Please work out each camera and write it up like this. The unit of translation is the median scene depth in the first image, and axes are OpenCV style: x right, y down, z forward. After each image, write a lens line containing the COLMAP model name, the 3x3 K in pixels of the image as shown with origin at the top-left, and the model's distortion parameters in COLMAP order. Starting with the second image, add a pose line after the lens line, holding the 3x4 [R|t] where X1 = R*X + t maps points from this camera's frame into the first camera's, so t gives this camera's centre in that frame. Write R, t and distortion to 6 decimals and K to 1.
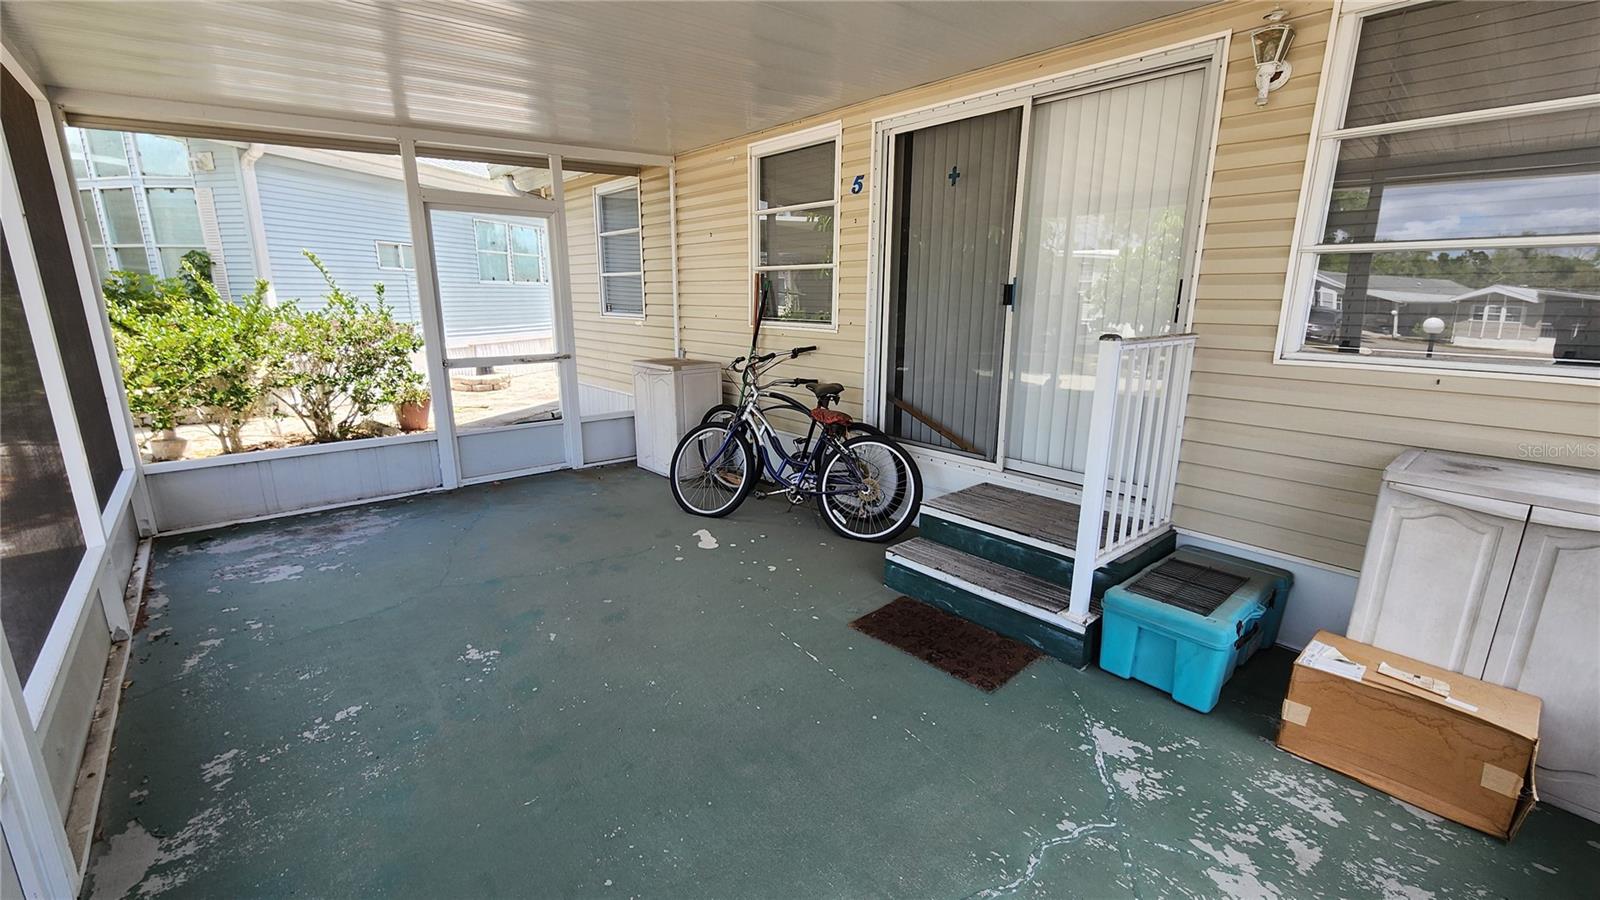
lens RADIAL K [[659.8, 0, 798.7], [0, 659.8, 454.9], [0, 0, 1]] dist [-0.001118, -0.000184]
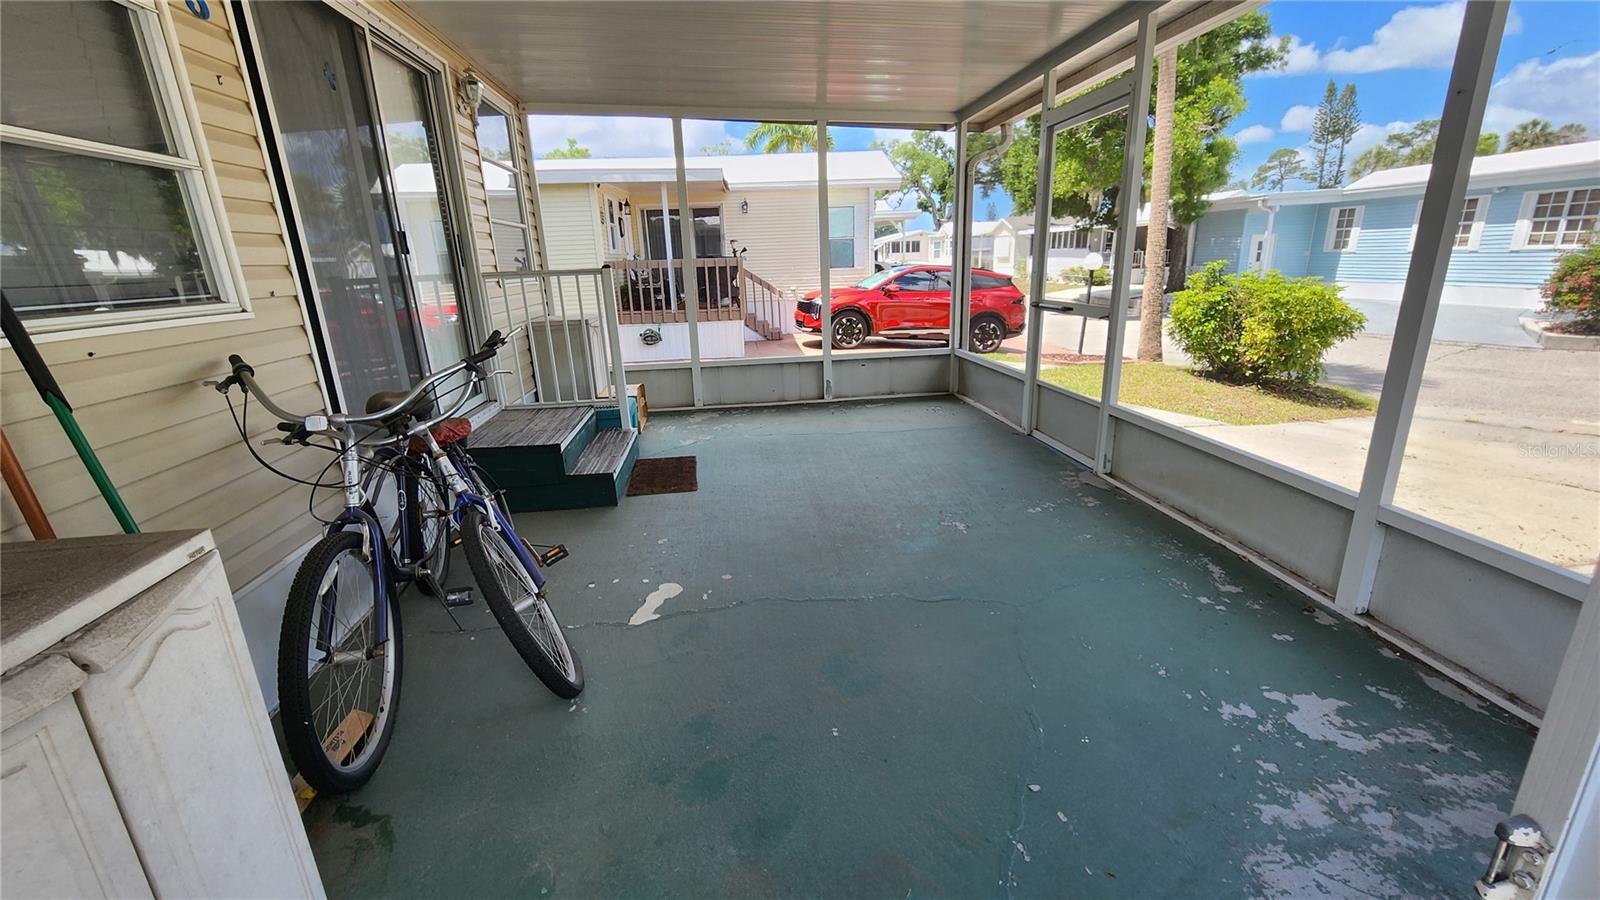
lens RADIAL K [[659.8, 0, 798.7], [0, 659.8, 454.9], [0, 0, 1]] dist [-0.001118, -0.000184]
pose [[-0.822464, -0.143981, 0.550293, -0.749966], [0.159173, 0.870528, 0.465667, -0.360003], [-0.546093, 0.470586, -0.693060, 1.626533]]
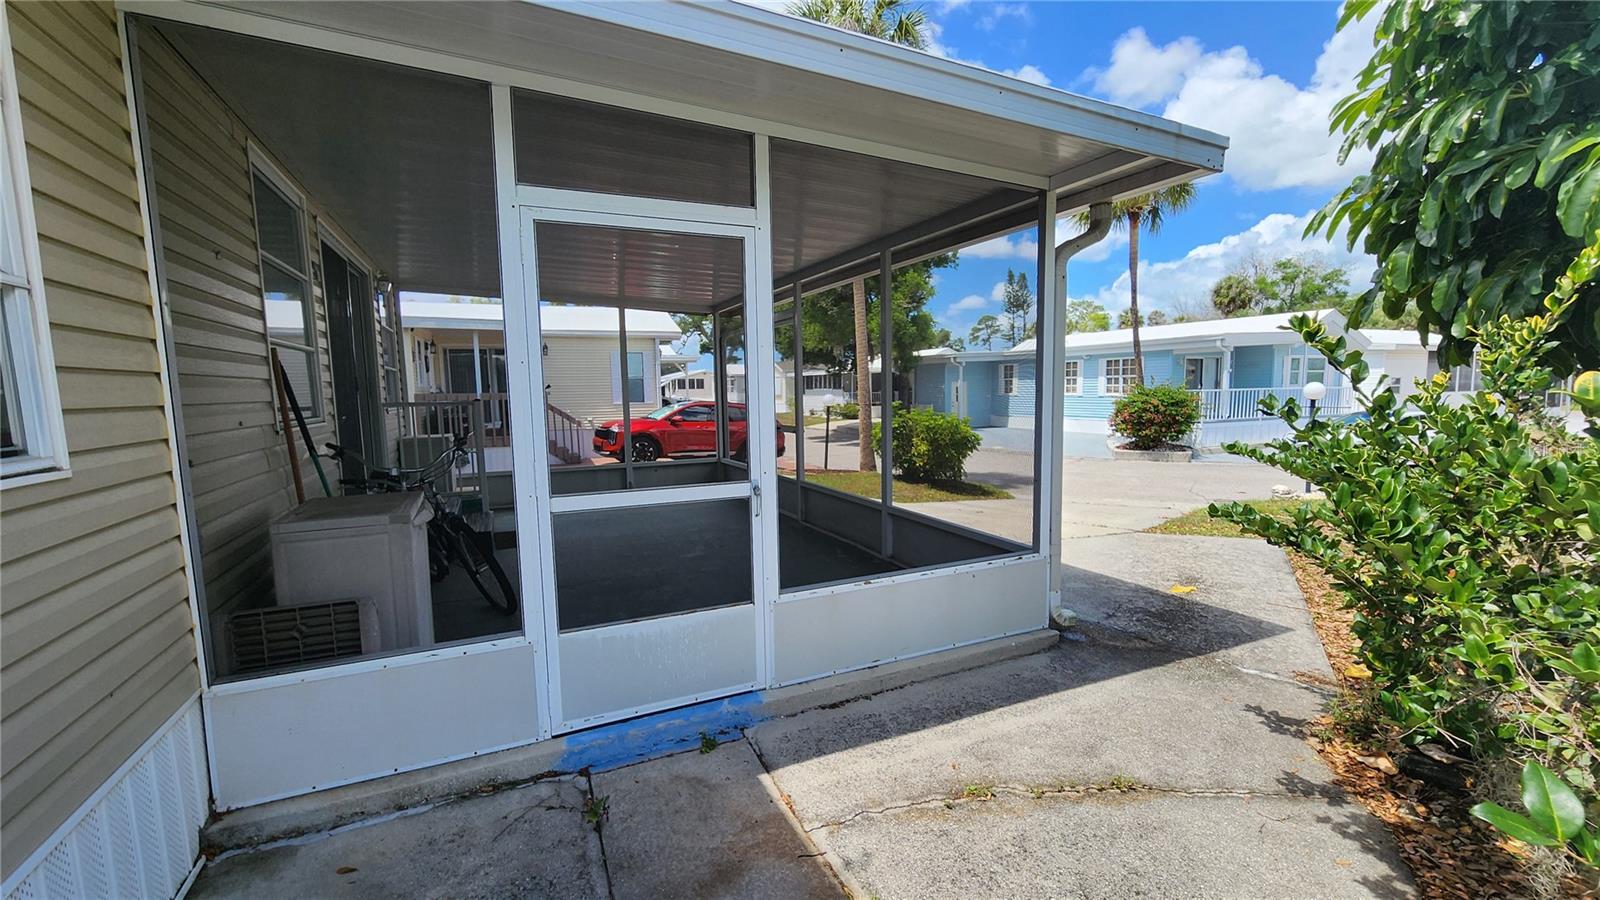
lens RADIAL K [[659.8, 0, 798.7], [0, 659.8, 454.9], [0, 0, 1]] dist [-0.001118, -0.000184]
pose [[-0.957818, -0.022047, 0.286530, -1.125781], [0.074879, 0.943466, 0.322901, -0.539877], [-0.277450, 0.330735, -0.902018, 2.292549]]
